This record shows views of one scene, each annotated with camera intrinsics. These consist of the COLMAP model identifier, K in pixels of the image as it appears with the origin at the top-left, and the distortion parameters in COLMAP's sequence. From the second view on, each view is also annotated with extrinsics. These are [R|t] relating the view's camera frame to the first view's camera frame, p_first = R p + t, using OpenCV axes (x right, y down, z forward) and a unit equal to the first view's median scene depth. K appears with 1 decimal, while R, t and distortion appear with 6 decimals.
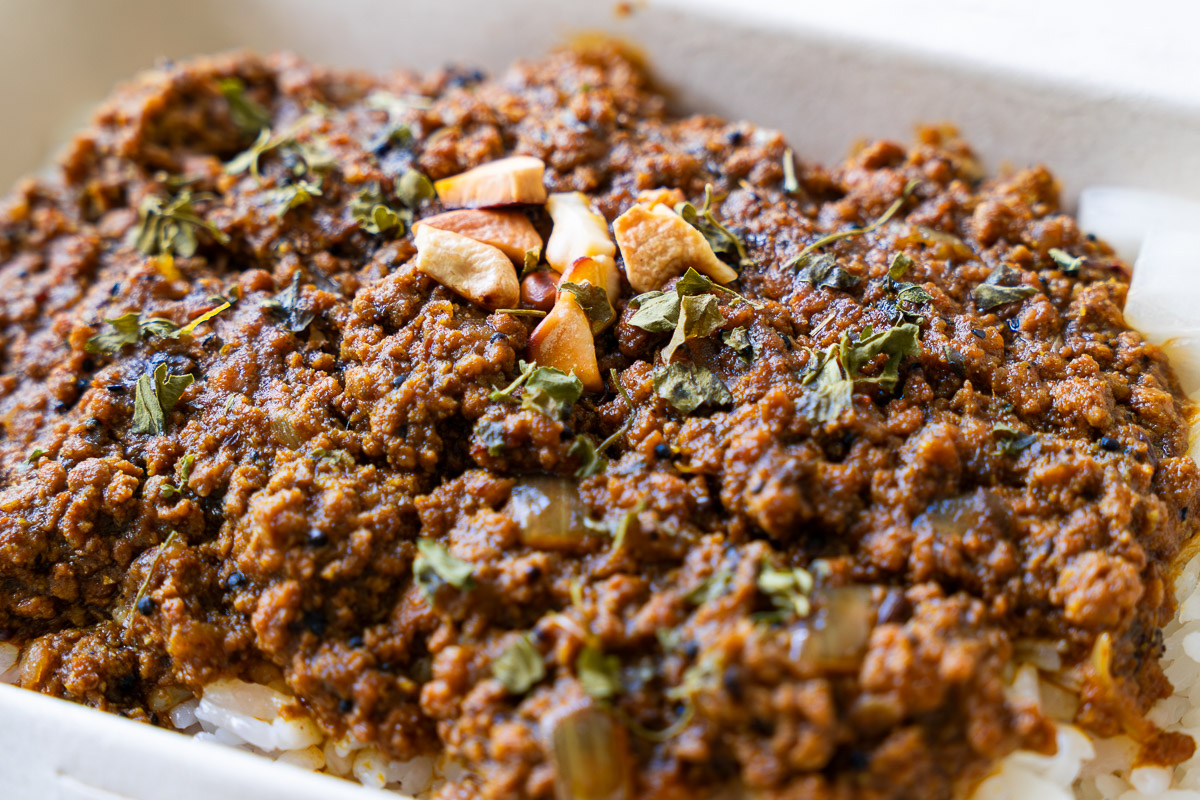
lens RADIAL K [[3519.4, 0, 600.0], [0, 3519.4, 400.0], [0, 0, 1]] dist [0.190709, -0.249127]
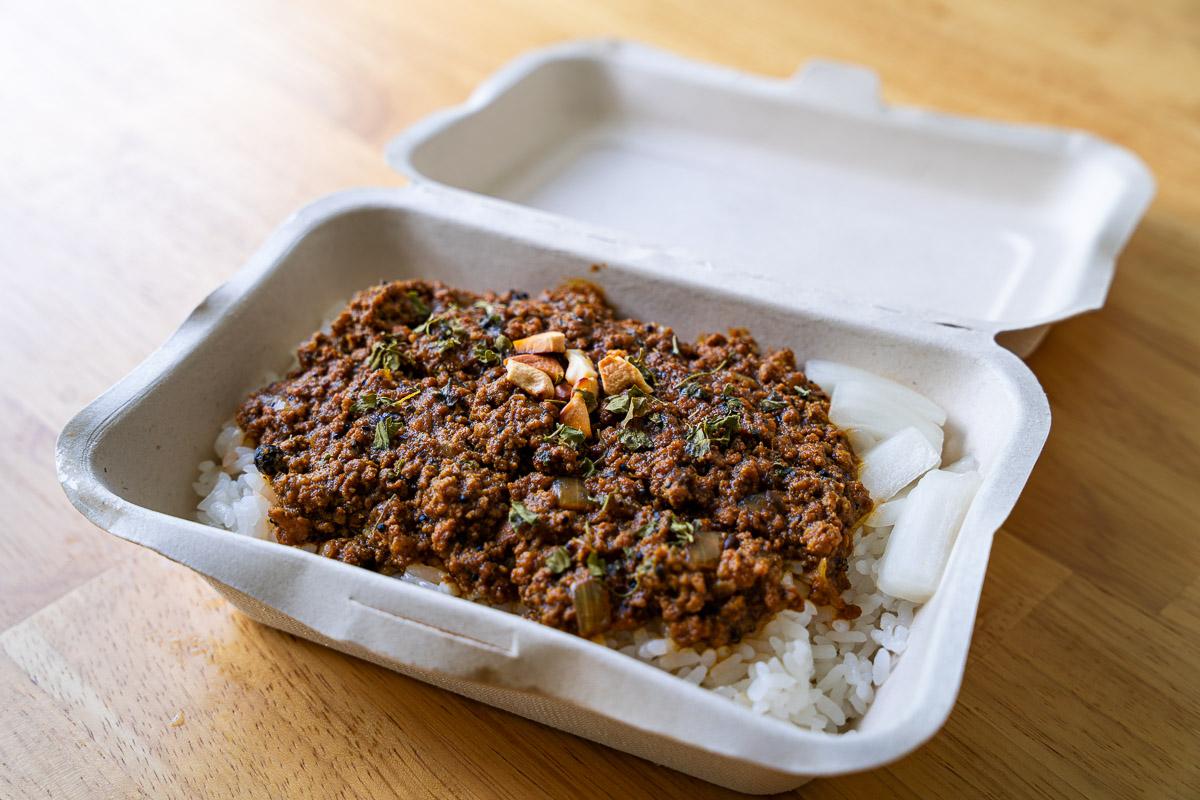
lens RADIAL K [[1763.6, 0, 579.6], [0, 1763.6, 399.3], [0, 0, 1]] dist [0.032148, -0.011947]
pose [[0.995967, 0.049158, 0.075048, -0.091216], [-0.045011, 0.997417, -0.055977, 0.034419], [-0.077606, 0.052373, 0.995608, -0.080393]]
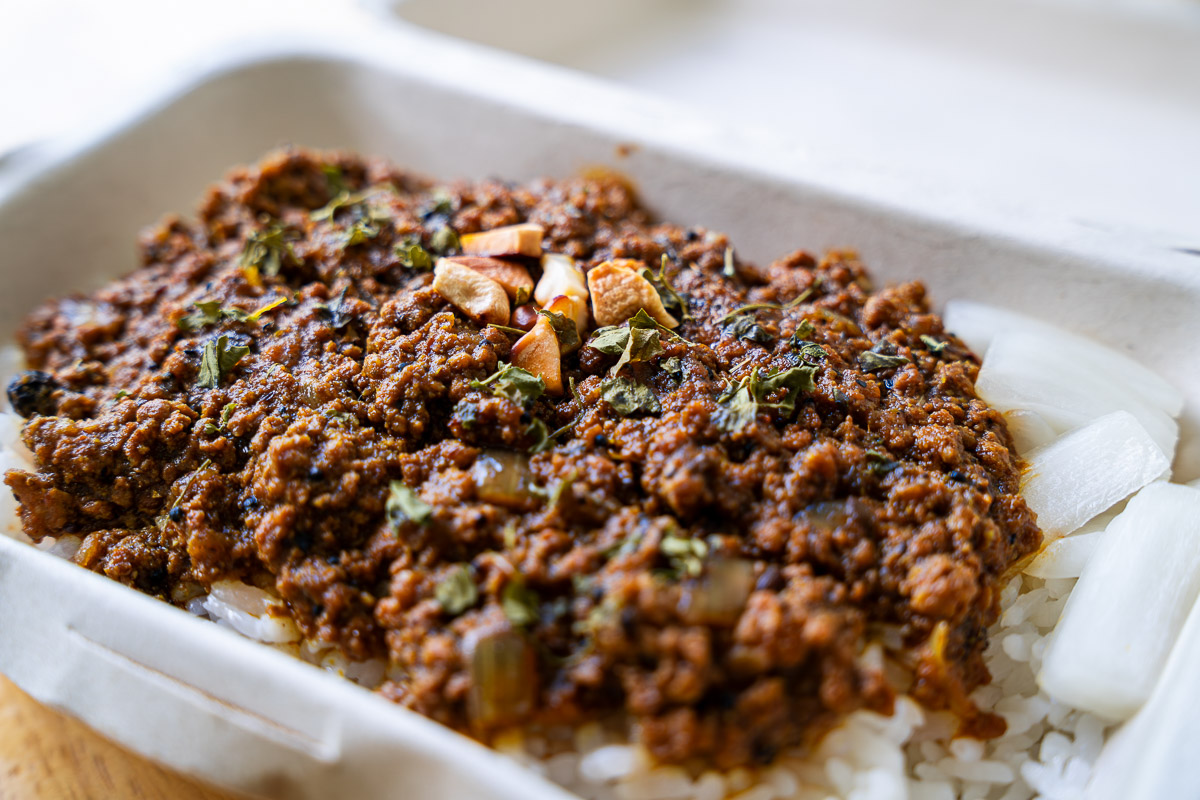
lens RADIAL K [[1763.6, 0, 579.6], [0, 1763.6, 399.3], [0, 0, 1]] dist [0.032148, -0.011947]
pose [[0.992489, 0.113495, -0.045663, 0.037029], [-0.117249, 0.988989, -0.090292, 0.056865], [0.034912, 0.094967, 0.994868, 0.371408]]
